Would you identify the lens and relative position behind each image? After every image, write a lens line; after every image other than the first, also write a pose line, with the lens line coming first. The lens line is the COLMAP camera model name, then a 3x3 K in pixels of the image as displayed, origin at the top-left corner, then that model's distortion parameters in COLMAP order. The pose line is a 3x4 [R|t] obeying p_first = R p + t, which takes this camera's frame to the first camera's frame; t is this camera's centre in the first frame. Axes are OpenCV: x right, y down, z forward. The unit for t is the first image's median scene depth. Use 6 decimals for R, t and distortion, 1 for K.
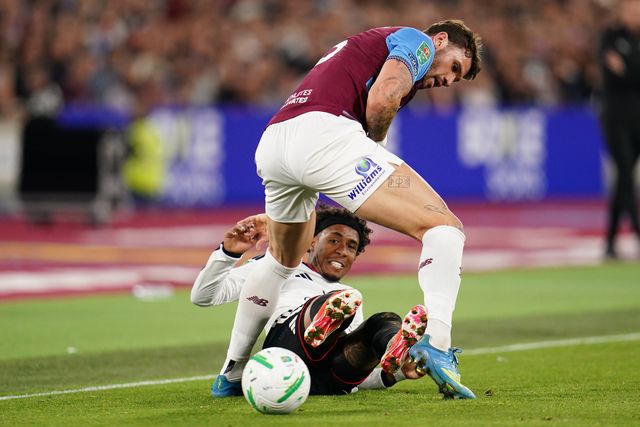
lens RADIAL K [[1992.6, 0, 320.6], [0, 1992.6, 288.2], [0, 0, 1]] dist [0.153116, 0.913397]
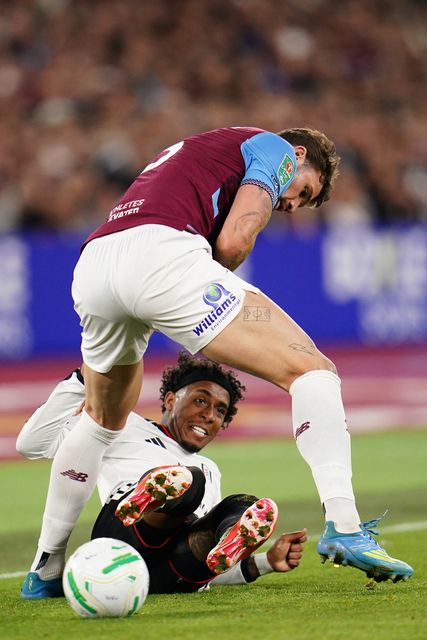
lens RADIAL K [[1992.6, 0, 211.7], [0, 1992.6, 416.2], [0, 0, 1]] dist [0.153116, 0.913397]
pose [[0.999130, -0.023773, 0.034252, -0.004514], [0.024636, 0.999384, -0.024985, 0.003380], [-0.033637, 0.025807, 0.999101, 0.206928]]
